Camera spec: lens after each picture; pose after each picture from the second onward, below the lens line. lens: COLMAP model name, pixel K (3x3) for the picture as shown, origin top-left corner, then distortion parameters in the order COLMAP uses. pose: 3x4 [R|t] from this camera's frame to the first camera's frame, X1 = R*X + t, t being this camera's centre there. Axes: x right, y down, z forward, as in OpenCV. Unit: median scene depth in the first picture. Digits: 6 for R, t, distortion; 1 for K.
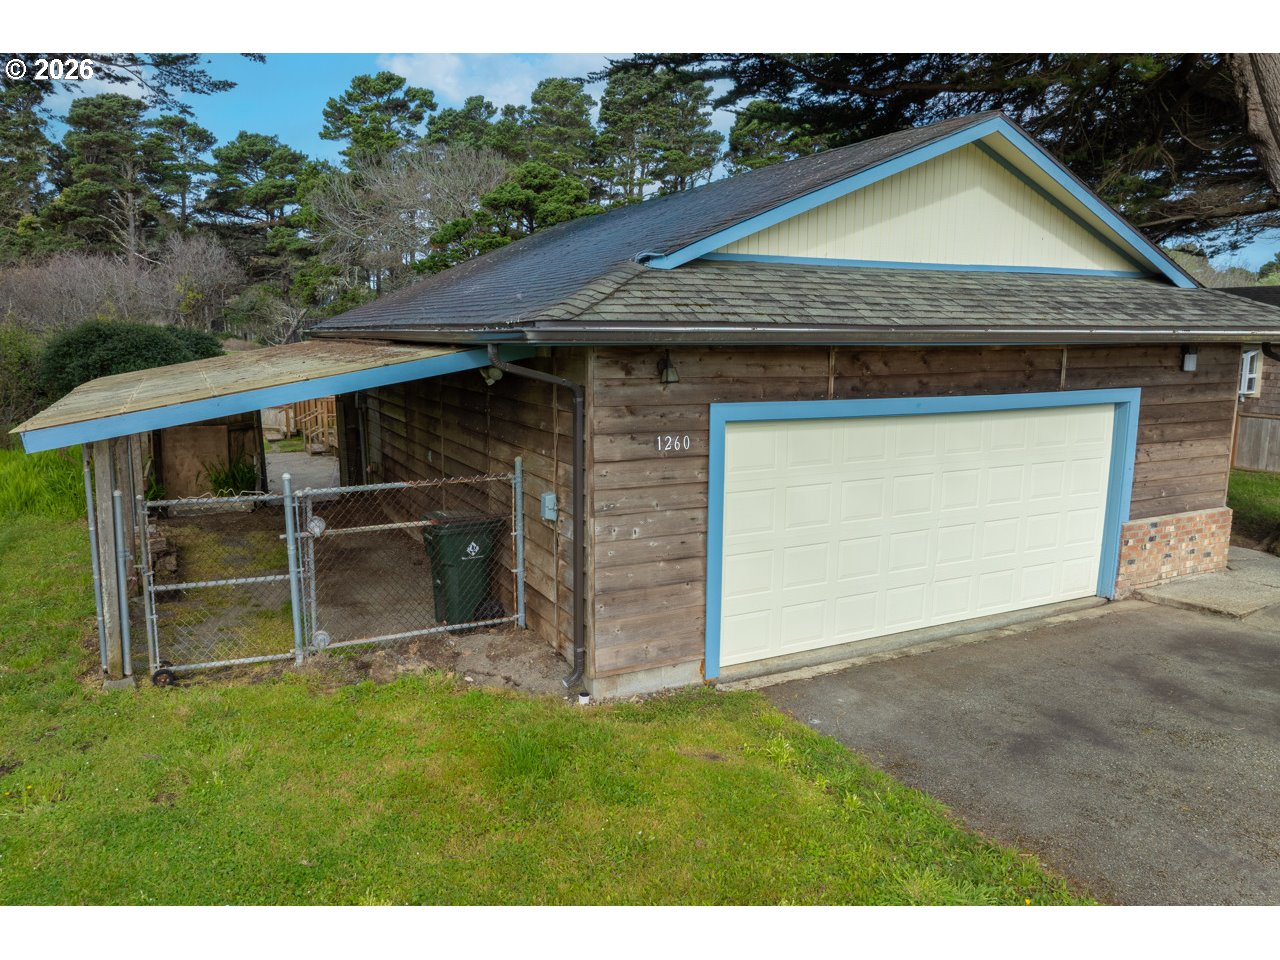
lens RADIAL K [[906.3, 0, 640.0], [0, 906.3, 480.0], [0, 0, 1]] dist [-0.033051, -0.003313]
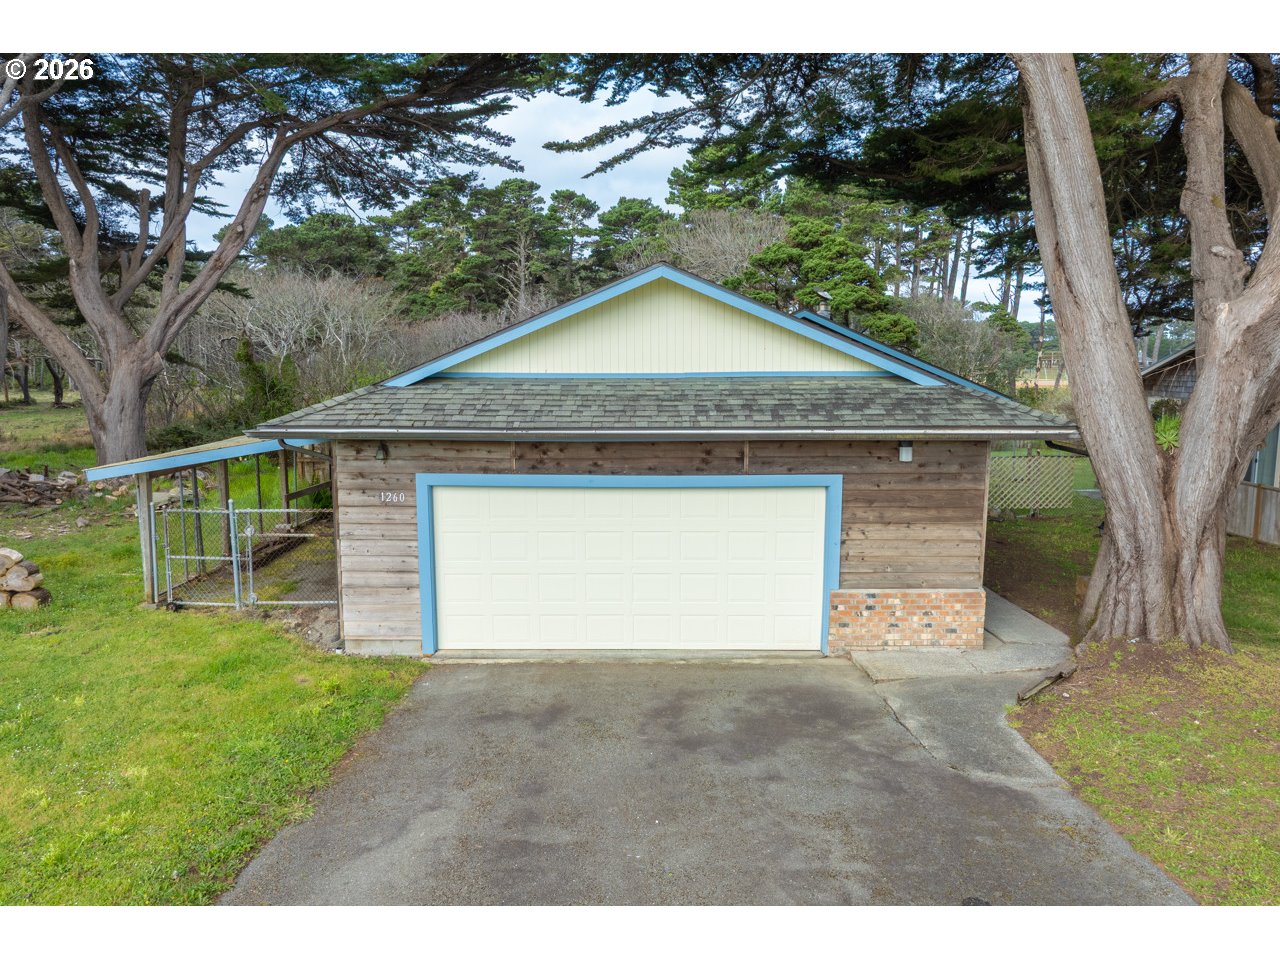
lens RADIAL K [[906.3, 0, 640.0], [0, 906.3, 480.0], [0, 0, 1]] dist [-0.033051, -0.003313]
pose [[0.892258, 0.059513, -0.447587, 0.868846], [-0.073198, 0.997228, -0.013322, -0.062754], [0.445554, 0.044649, 0.894141, -0.168360]]
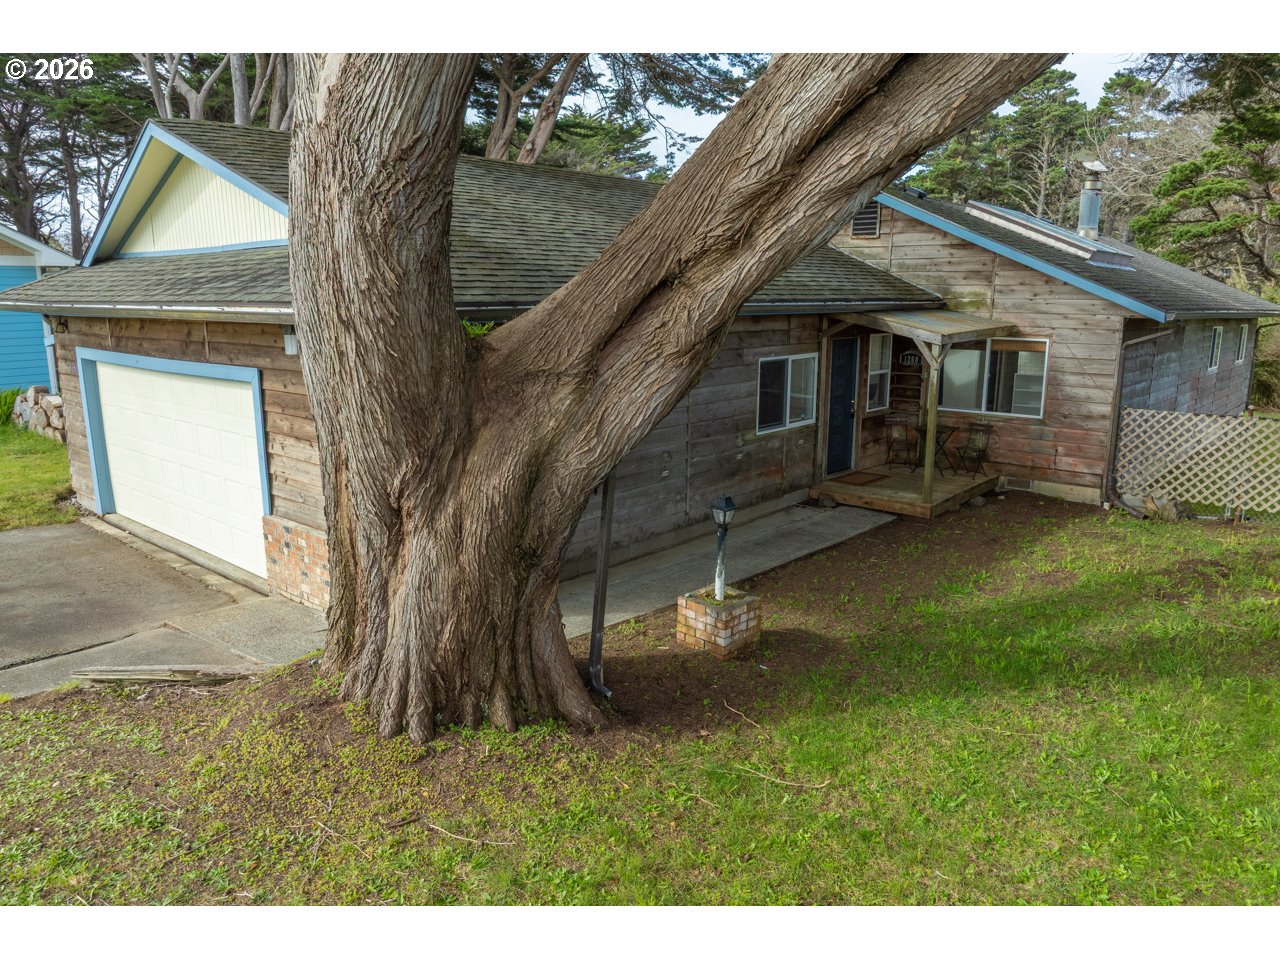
lens RADIAL K [[895.3, 0, 640.0], [0, 895.3, 480.0], [0, 0, 1]] dist [-0.001557, -0.056143]
pose [[0.377405, 0.190417, -0.906260, 1.580269], [-0.152274, 0.978071, 0.142092, -0.184469], [0.913443, 0.084374, 0.398125, 1.026854]]
